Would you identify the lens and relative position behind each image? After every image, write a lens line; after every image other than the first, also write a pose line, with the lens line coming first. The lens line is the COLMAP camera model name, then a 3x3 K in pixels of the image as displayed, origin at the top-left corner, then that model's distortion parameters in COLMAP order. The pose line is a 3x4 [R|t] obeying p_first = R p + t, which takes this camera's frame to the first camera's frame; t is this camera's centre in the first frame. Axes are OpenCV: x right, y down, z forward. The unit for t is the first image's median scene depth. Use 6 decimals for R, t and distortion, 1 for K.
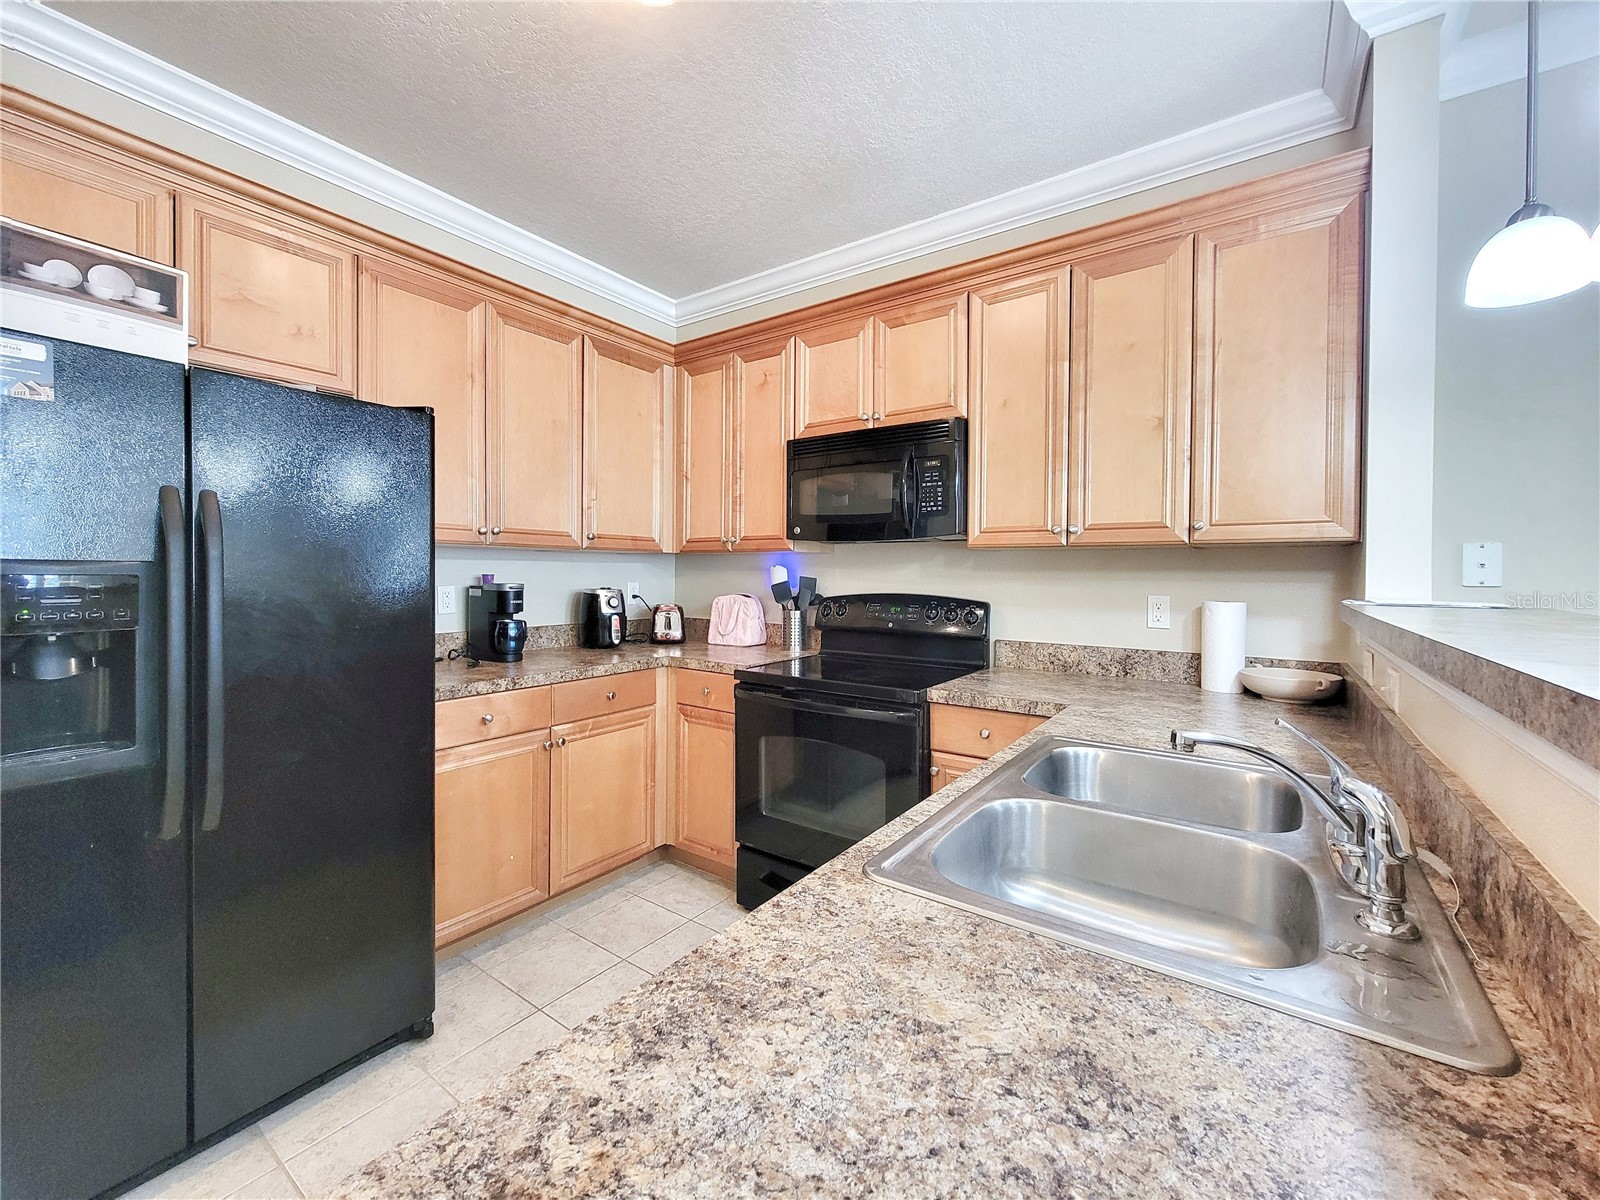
lens RADIAL K [[654.1, 0, 801.6], [0, 654.1, 579.8], [0, 0, 1]] dist [0.000080, 0.000566]
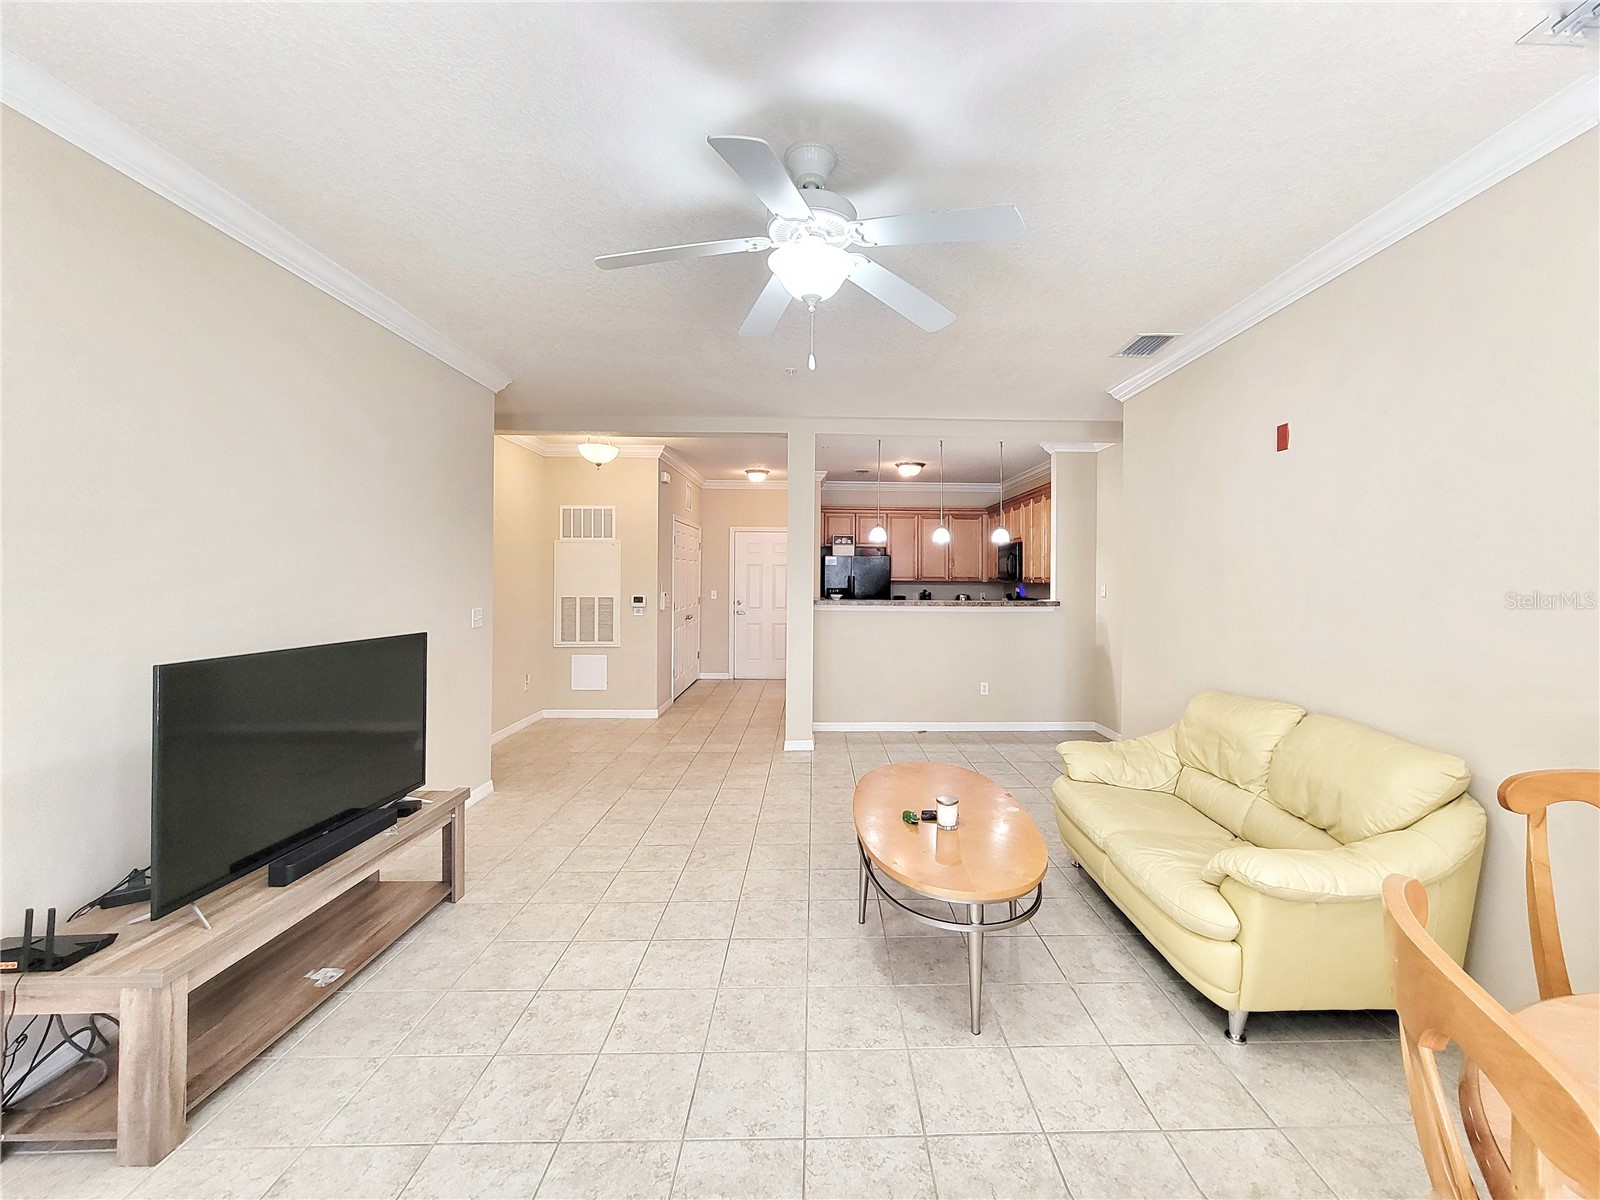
lens RADIAL K [[653.6, 0, 835.9], [0, 653.6, 573.4], [0, 0, 1]] dist [-0.000152, 0.000142]
pose [[0.610222, -0.009810, -0.792170, 1.964054], [-0.009778, 0.999754, -0.019913, -0.020994], [0.792170, 0.019898, 0.609976, -1.462554]]
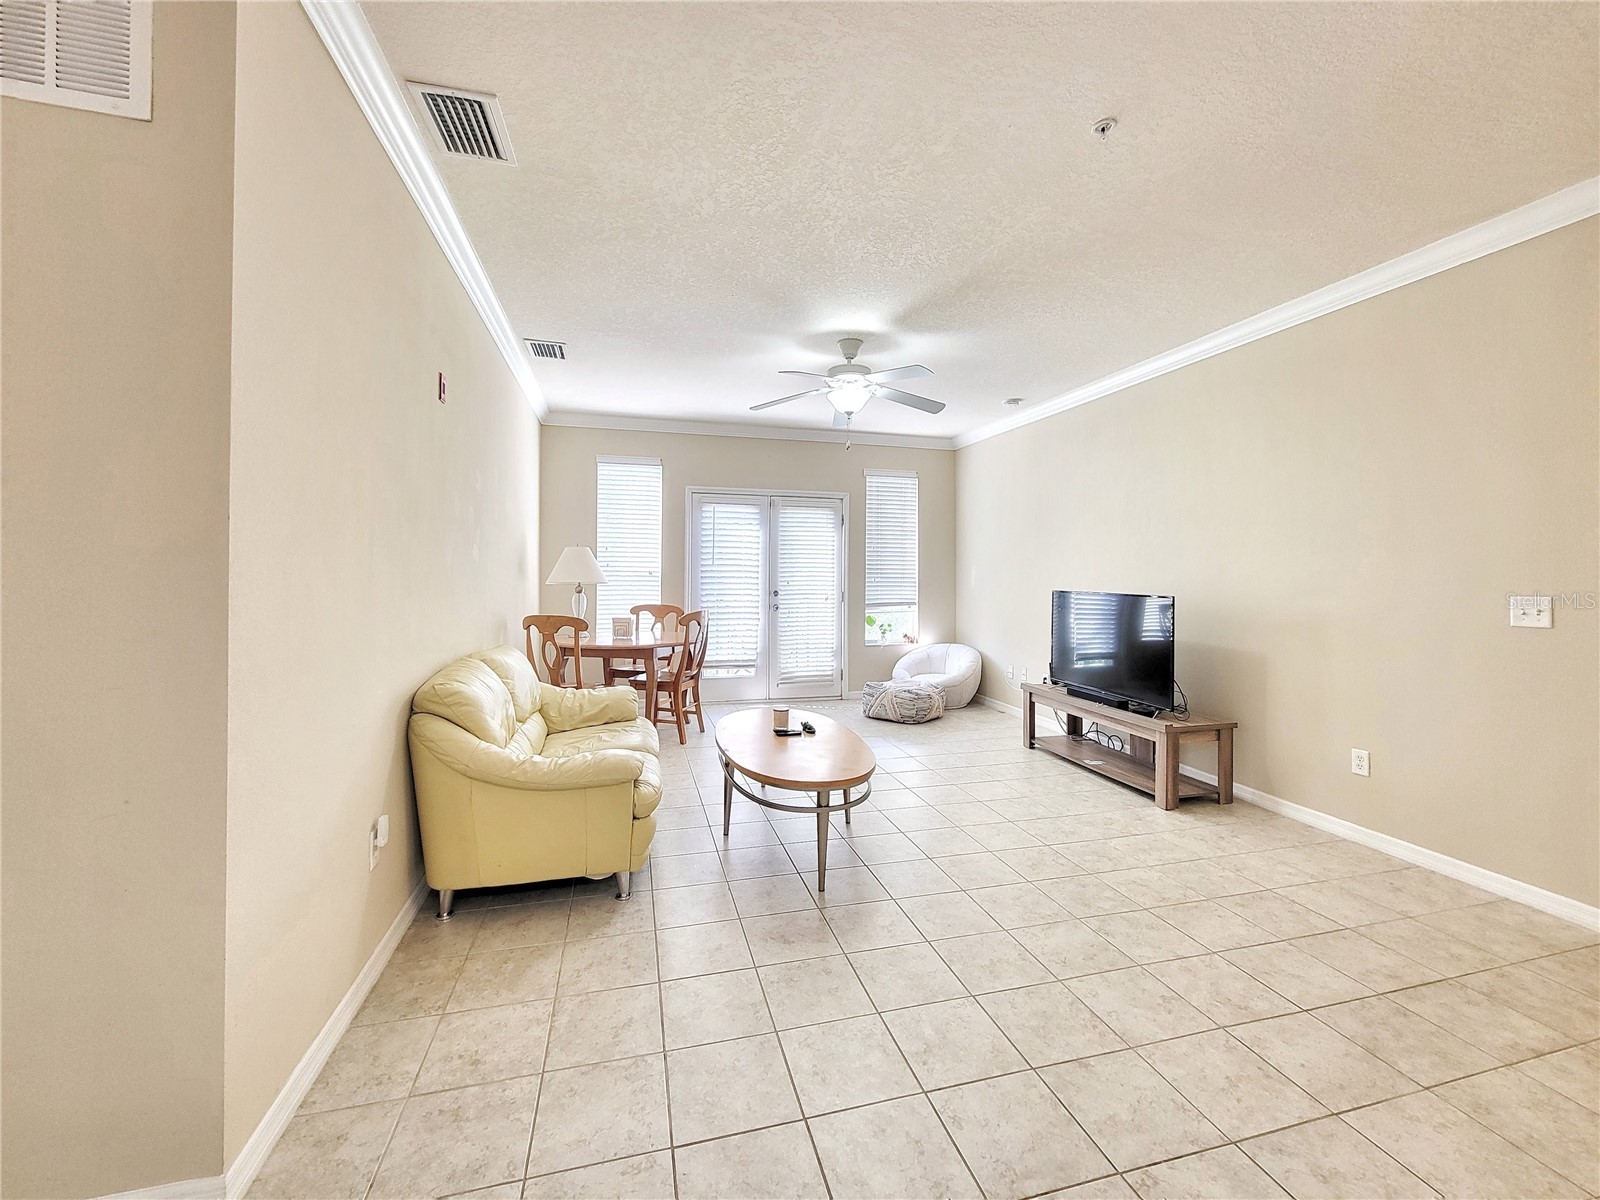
lens RADIAL K [[653.2, 0, 802.3], [0, 653.2, 567.3], [0, 0, 1]] dist [0.000172, 0.000082]
pose [[-0.774695, -0.006619, 0.632301, 0.419777], [-0.007615, 0.999970, 0.001138, 0.003602], [-0.632290, -0.003934, -0.774722, 0.272674]]
